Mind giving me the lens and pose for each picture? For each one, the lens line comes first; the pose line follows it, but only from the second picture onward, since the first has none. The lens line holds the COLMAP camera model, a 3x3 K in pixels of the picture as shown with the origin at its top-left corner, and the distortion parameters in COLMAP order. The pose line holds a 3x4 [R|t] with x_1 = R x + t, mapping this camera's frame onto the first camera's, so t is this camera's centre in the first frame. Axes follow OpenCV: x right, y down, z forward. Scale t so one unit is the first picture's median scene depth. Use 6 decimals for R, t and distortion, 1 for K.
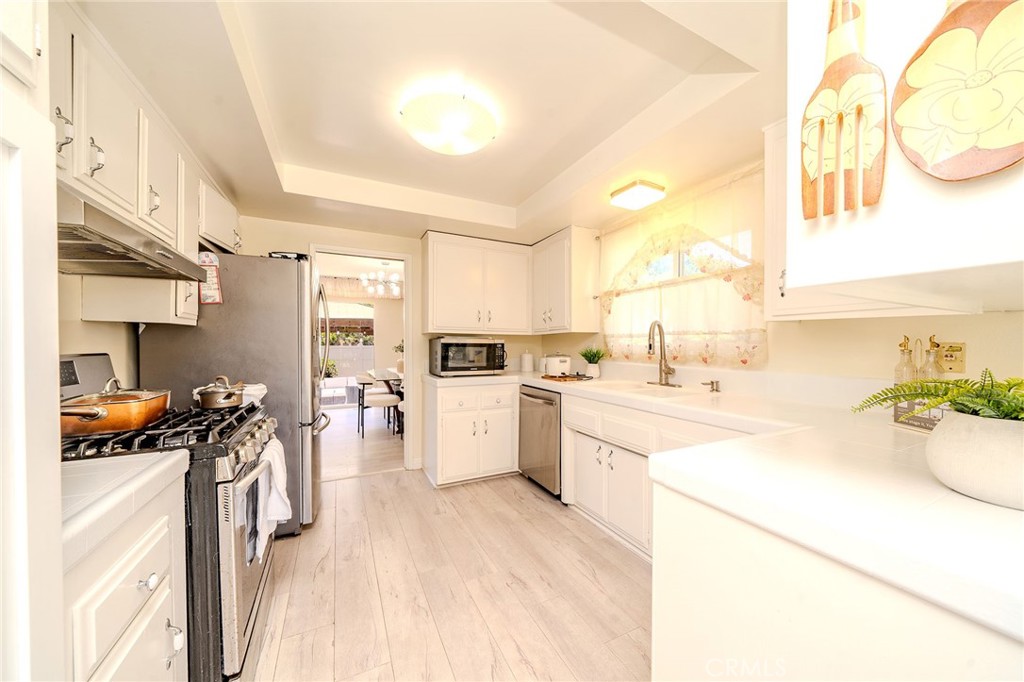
lens RADIAL K [[356.1, 0, 508.1], [0, 356.1, 344.3], [0, 0, 1]] dist [-0.006301, 0.000479]
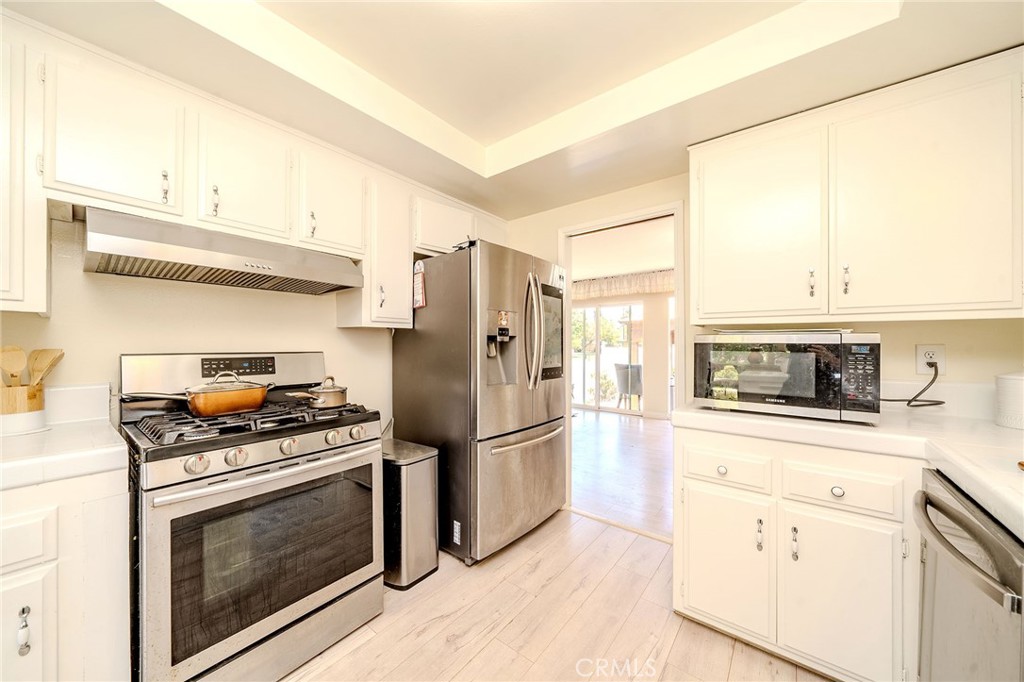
lens RADIAL K [[356.1, 0, 511.9], [0, 356.1, 345.7], [0, 0, 1]] dist [-0.006301, 0.000479]
pose [[0.432504, -0.006998, -0.901605, 0.167221], [-0.006978, 0.999914, -0.011108, 0.006907], [0.901605, 0.011095, 0.432418, 0.512117]]
